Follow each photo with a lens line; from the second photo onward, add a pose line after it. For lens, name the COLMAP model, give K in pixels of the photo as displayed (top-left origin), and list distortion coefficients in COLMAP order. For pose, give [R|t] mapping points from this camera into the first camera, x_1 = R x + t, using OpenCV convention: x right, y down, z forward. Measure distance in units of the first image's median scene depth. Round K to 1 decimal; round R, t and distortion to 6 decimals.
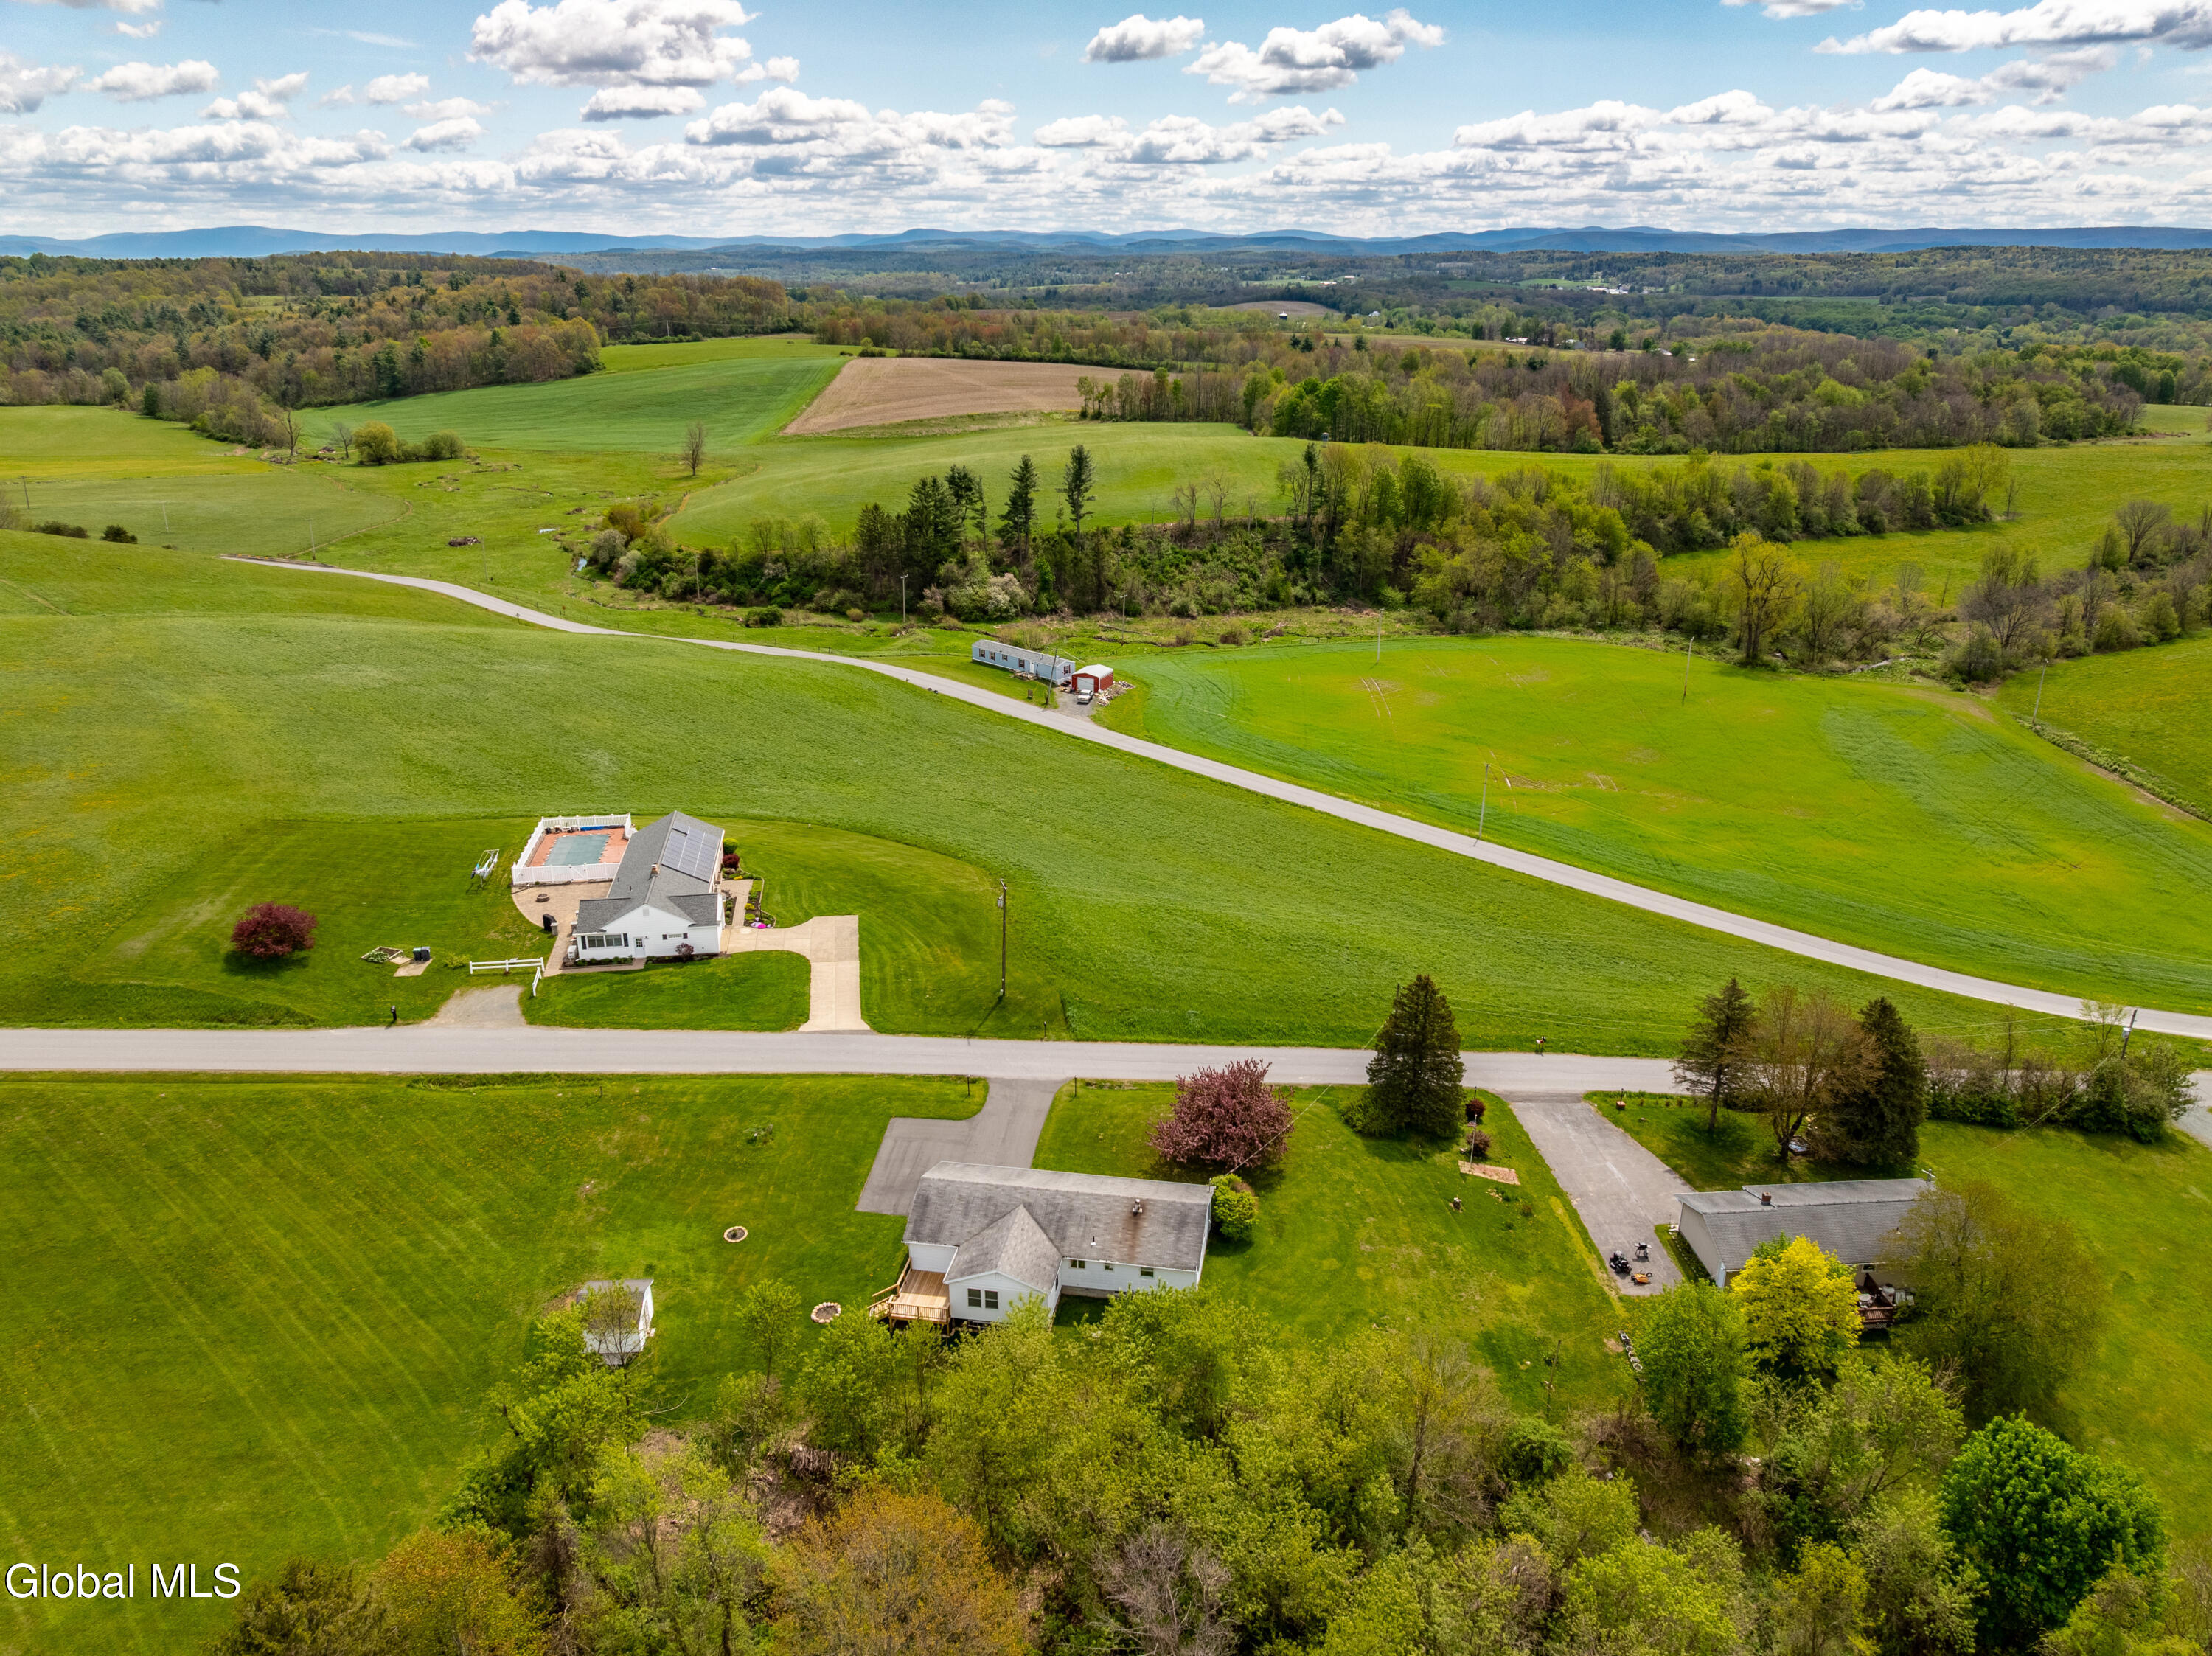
lens RADIAL K [[1556.0, 0, 1110.5], [0, 1556.0, 800.7], [0, 0, 1]] dist [-0.038805, -0.004355]
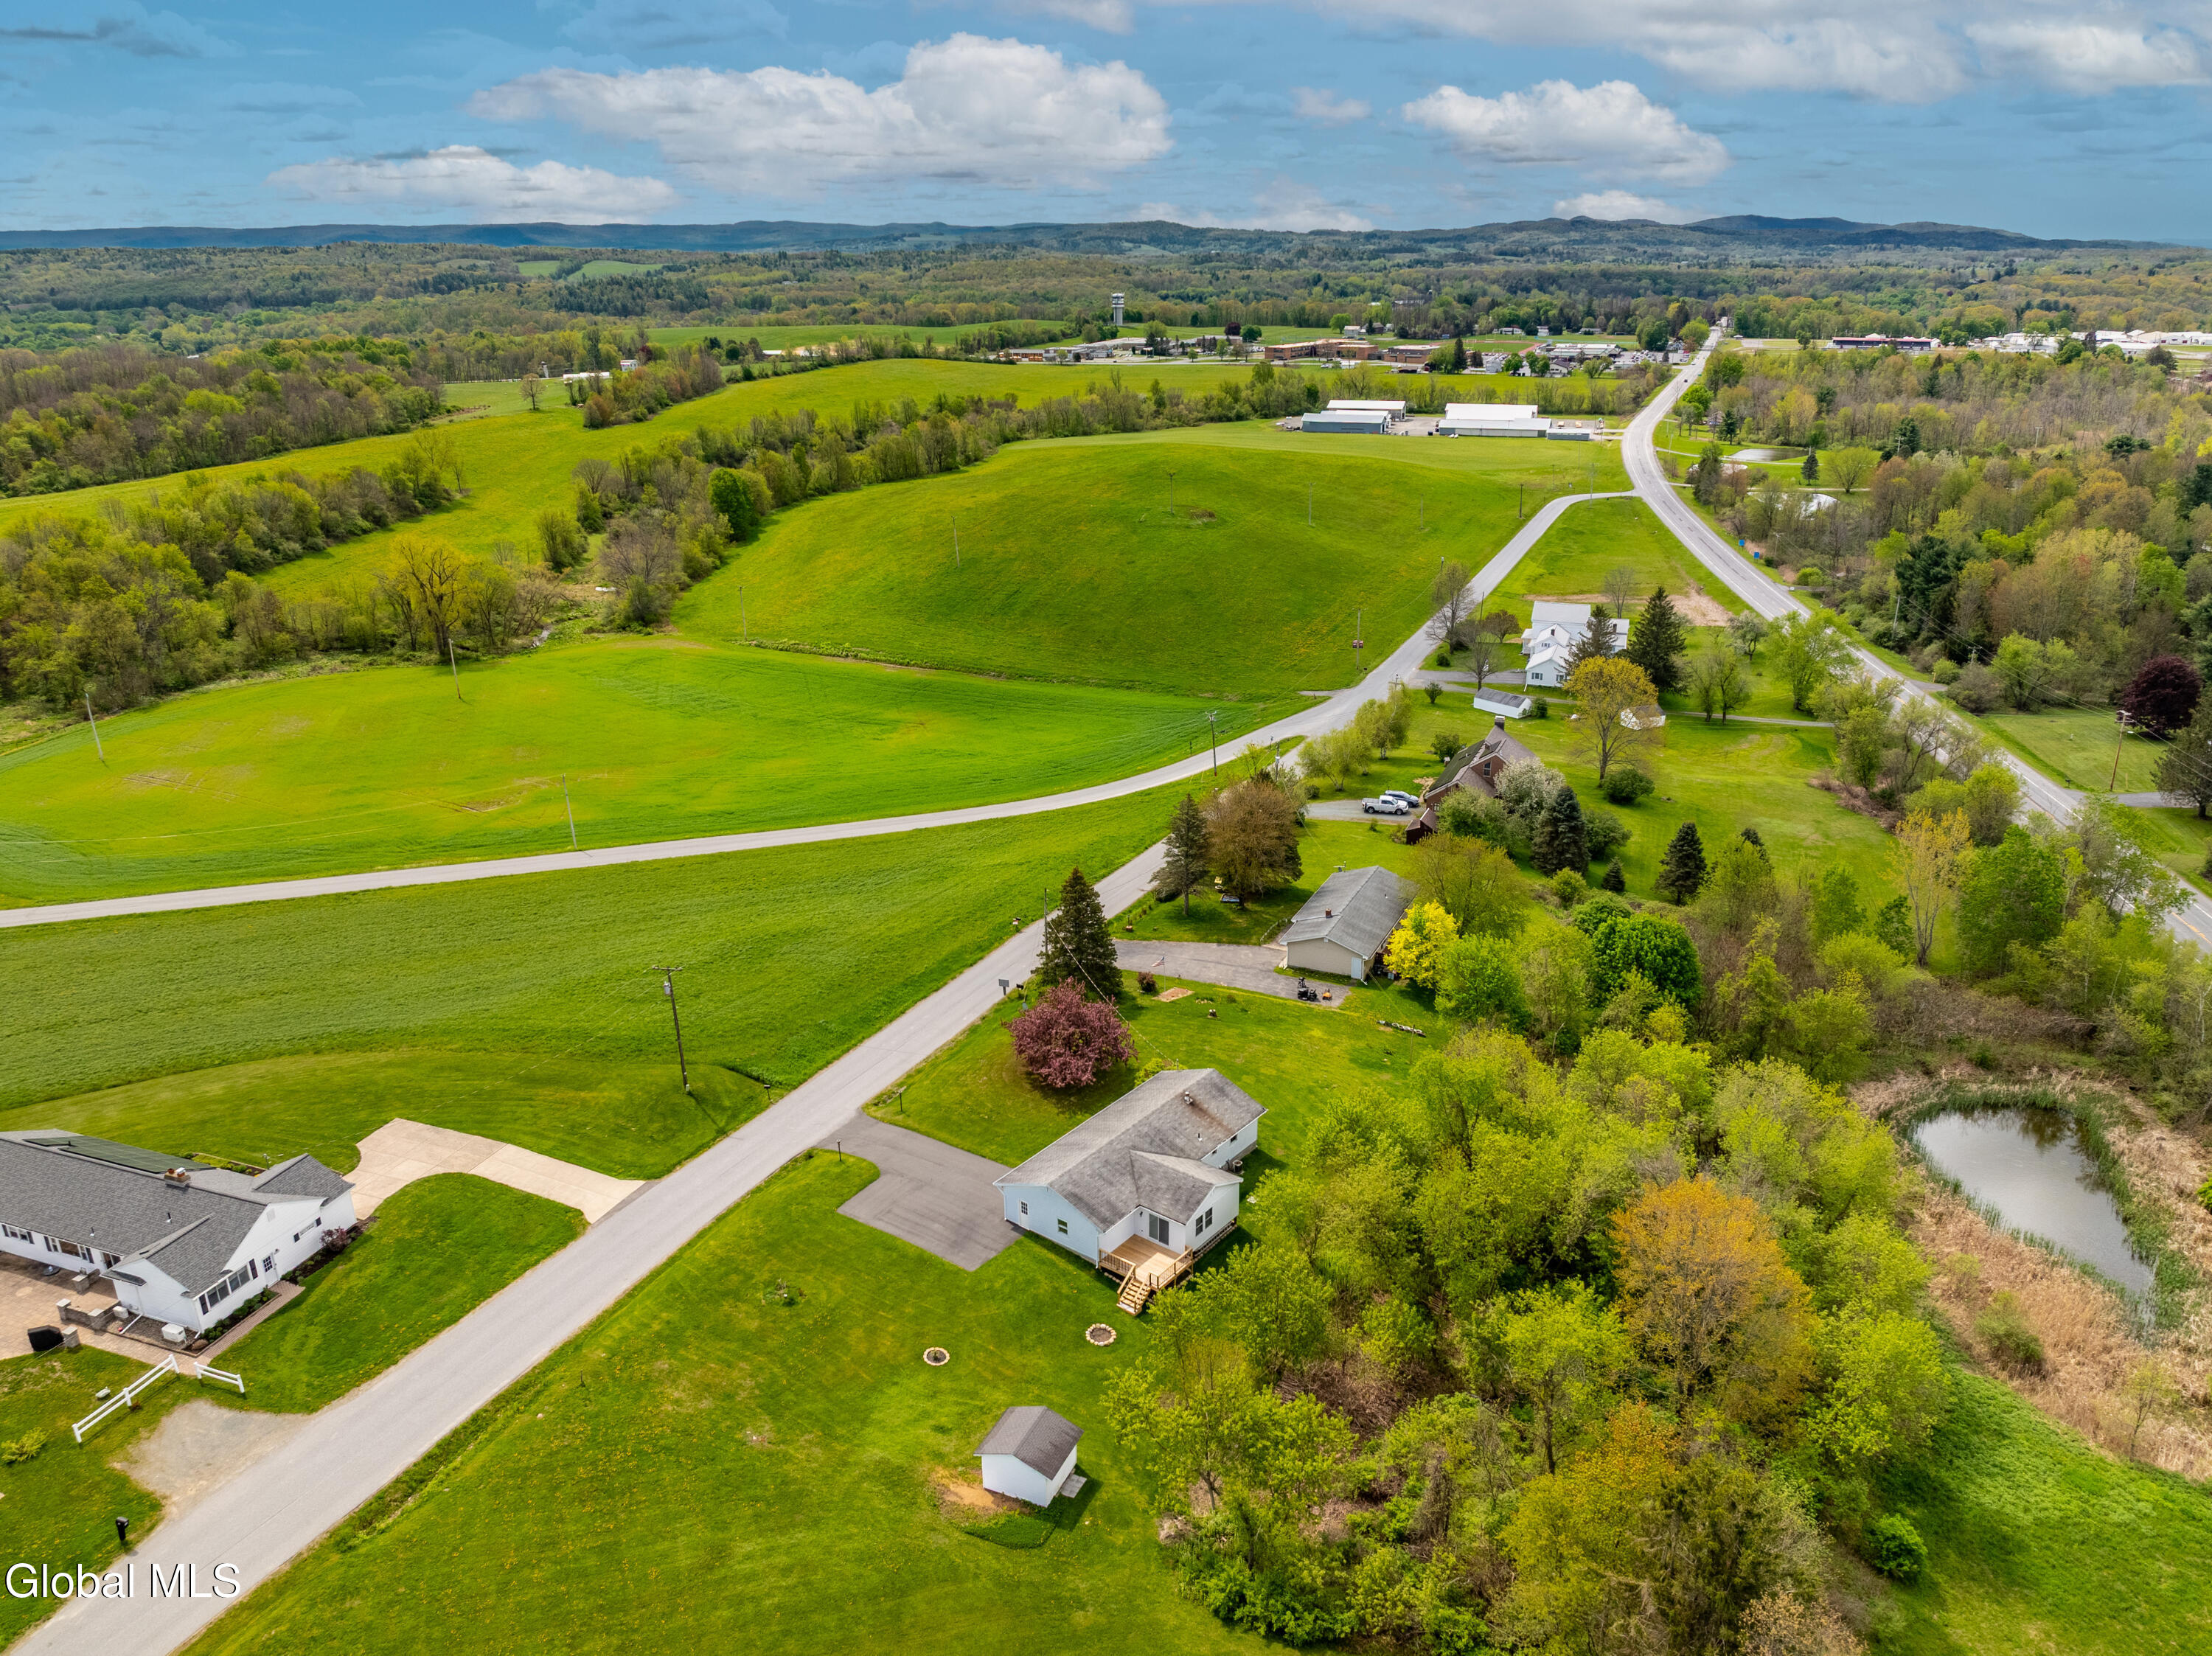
lens RADIAL K [[1592.4, 0, 1091.4], [0, 1592.4, 803.9], [0, 0, 1]] dist [-0.035207, 0.000135]
pose [[0.488917, -0.297602, 0.819996, -0.631064], [0.302829, 0.939451, 0.160396, -0.100532], [-0.818080, 0.169898, 0.549436, 0.280388]]
